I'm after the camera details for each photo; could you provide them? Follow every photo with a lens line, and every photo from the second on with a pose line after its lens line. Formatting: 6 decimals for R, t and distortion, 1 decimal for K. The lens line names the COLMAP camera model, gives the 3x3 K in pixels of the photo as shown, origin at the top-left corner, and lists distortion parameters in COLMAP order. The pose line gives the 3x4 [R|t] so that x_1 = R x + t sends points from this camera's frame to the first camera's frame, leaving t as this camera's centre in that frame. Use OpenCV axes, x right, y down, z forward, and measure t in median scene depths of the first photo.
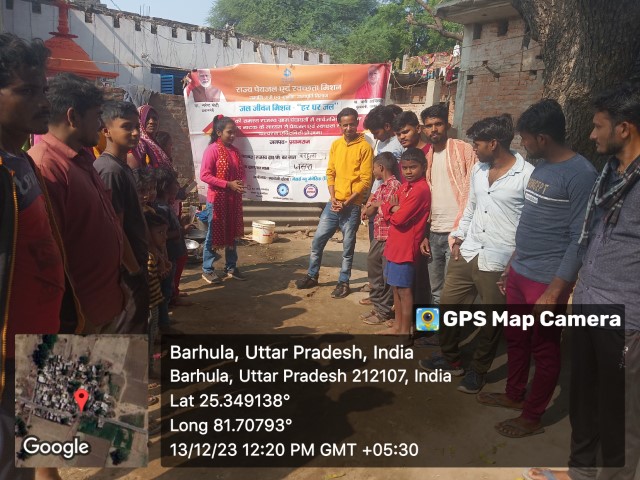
lens RADIAL K [[528.4, 0, 317.5], [0, 528.4, 242.2], [0, 0, 1]] dist [0.009526, -0.003287]
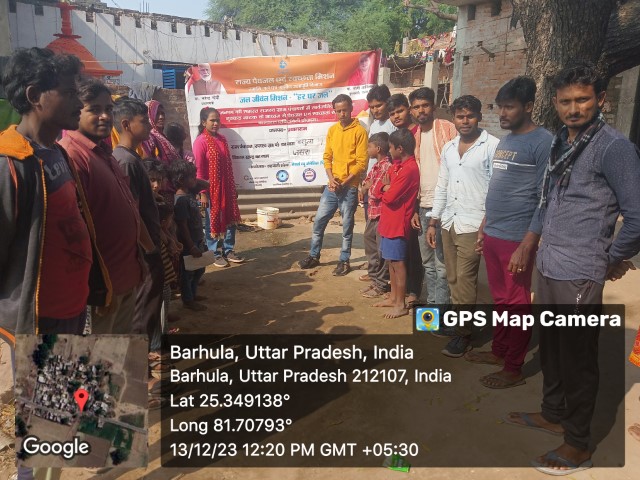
lens RADIAL K [[532.6, 0, 312.3], [0, 532.6, 240.8], [0, 0, 1]] dist [0.010977, -0.004685]
pose [[0.998875, -0.039083, -0.026861, 0.015907], [0.039538, 0.999080, 0.016592, 0.015043], [0.026188, -0.017635, 0.999501, -0.060219]]
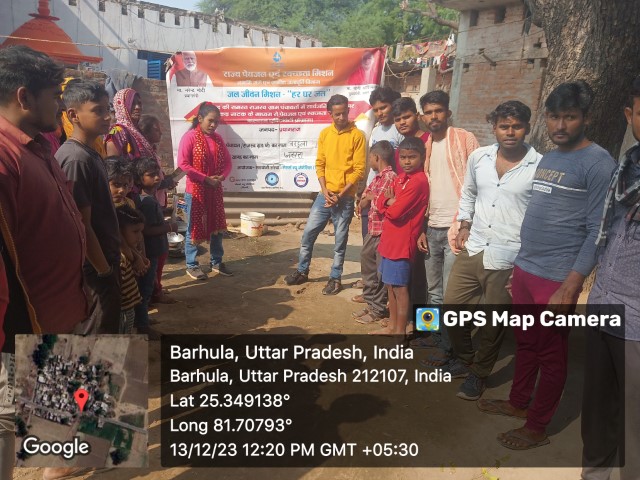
lens RADIAL K [[531.9, 0, 320.0], [0, 531.9, 240.0], [0, 0, 1]] dist [-0.000798, 0.013686]
pose [[0.999781, 0.003696, 0.020584, 0.001553], [-0.003975, 0.999901, 0.013508, -0.005508], [-0.020532, -0.013587, 0.999697, 0.041410]]
